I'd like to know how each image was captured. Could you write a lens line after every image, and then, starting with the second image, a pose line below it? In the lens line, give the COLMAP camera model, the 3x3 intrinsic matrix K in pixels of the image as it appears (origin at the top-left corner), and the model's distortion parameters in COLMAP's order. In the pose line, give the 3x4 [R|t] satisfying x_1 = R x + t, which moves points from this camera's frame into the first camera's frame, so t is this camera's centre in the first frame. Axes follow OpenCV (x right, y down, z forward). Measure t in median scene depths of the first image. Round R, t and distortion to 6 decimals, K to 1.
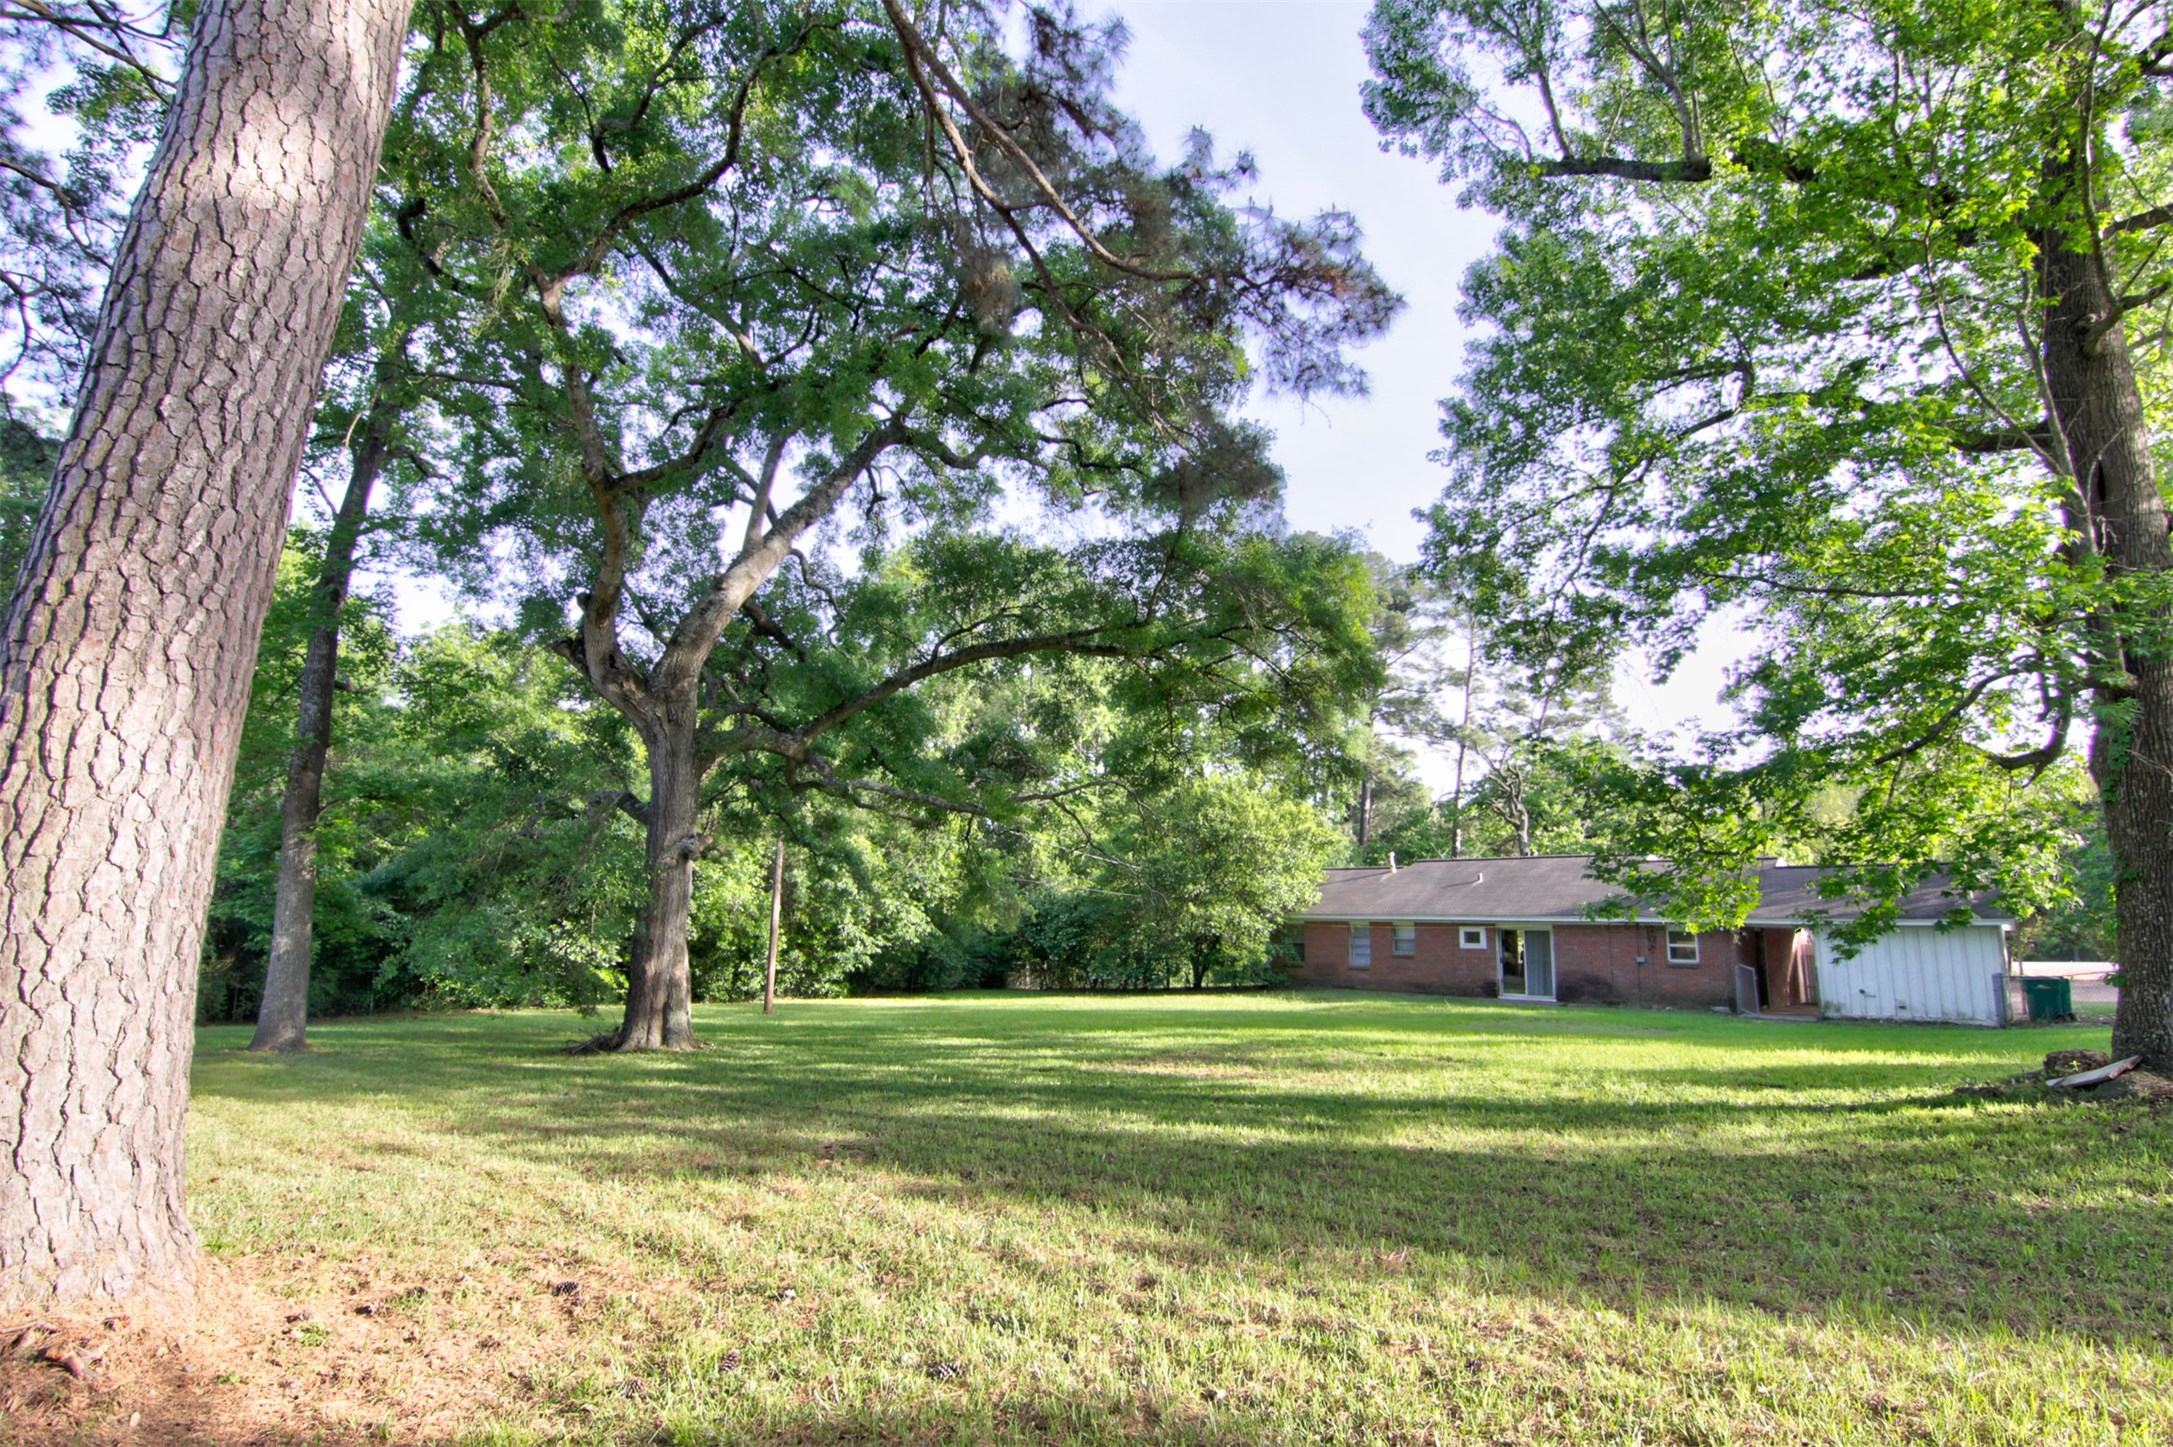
lens RADIAL K [[1170.2, 0, 1086.5], [0, 1170.2, 723.5], [0, 0, 1]] dist [0.003818, -0.011152]
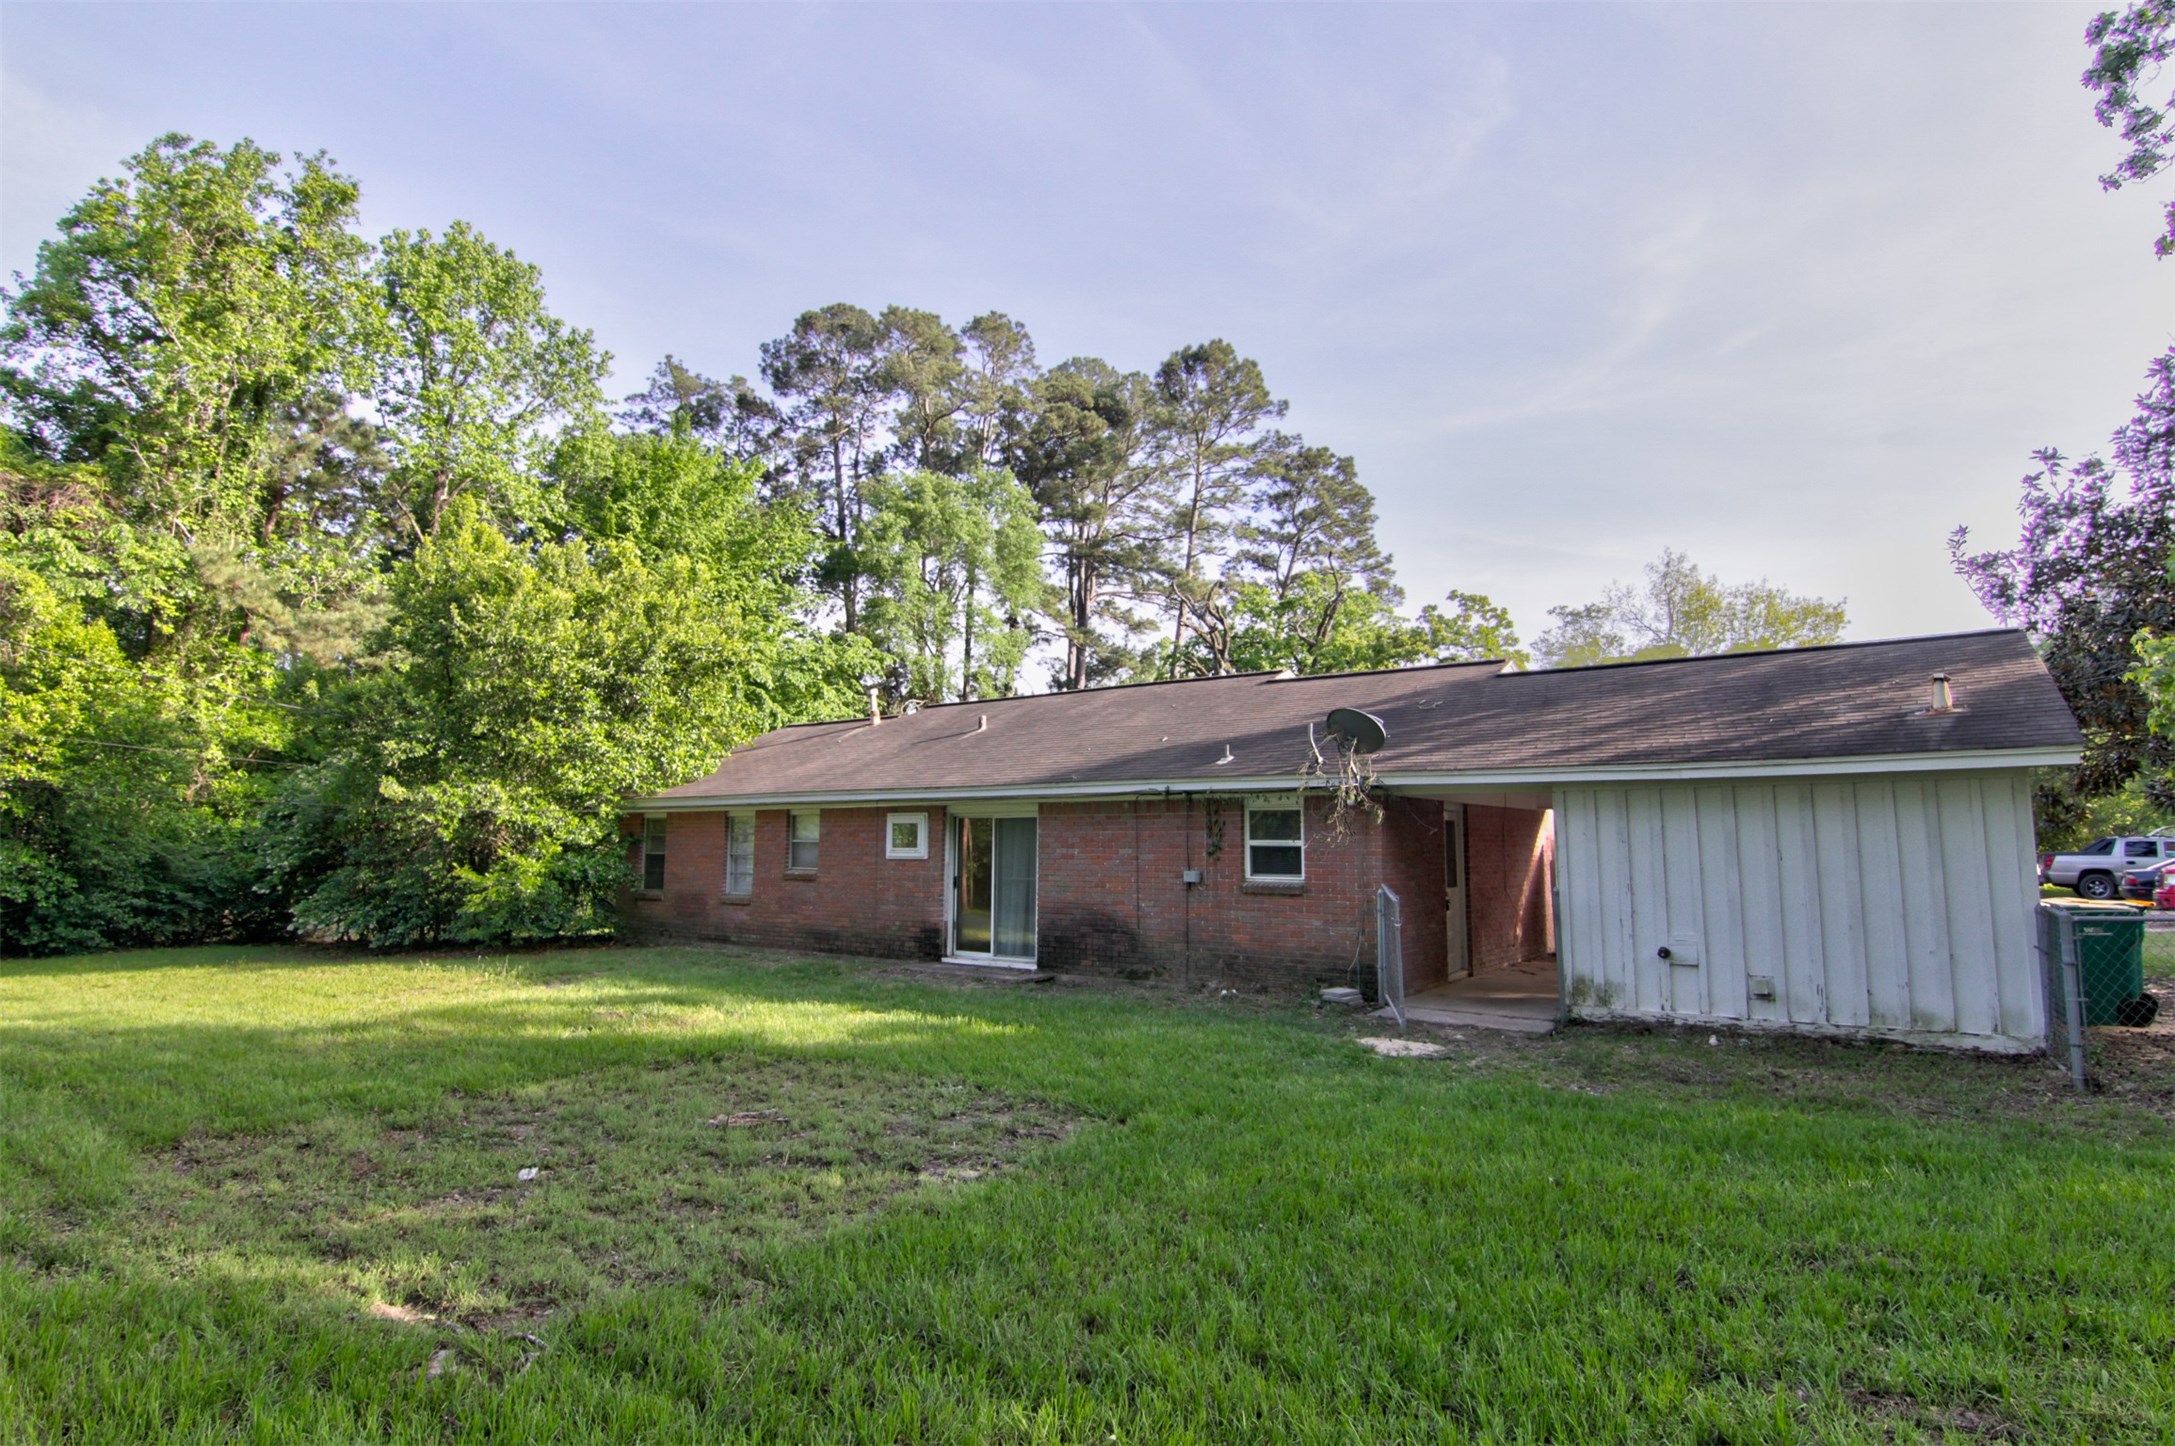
lens RADIAL K [[1171.3, 0, 1087.5], [0, 1171.3, 723.0], [0, 0, 1]] dist [0.003818, -0.011152]
pose [[0.991127, -0.001924, 0.132904, 0.342451], [-0.007329, 0.997583, 0.069094, 0.104055], [-0.132716, -0.069455, 0.988718, 0.523895]]
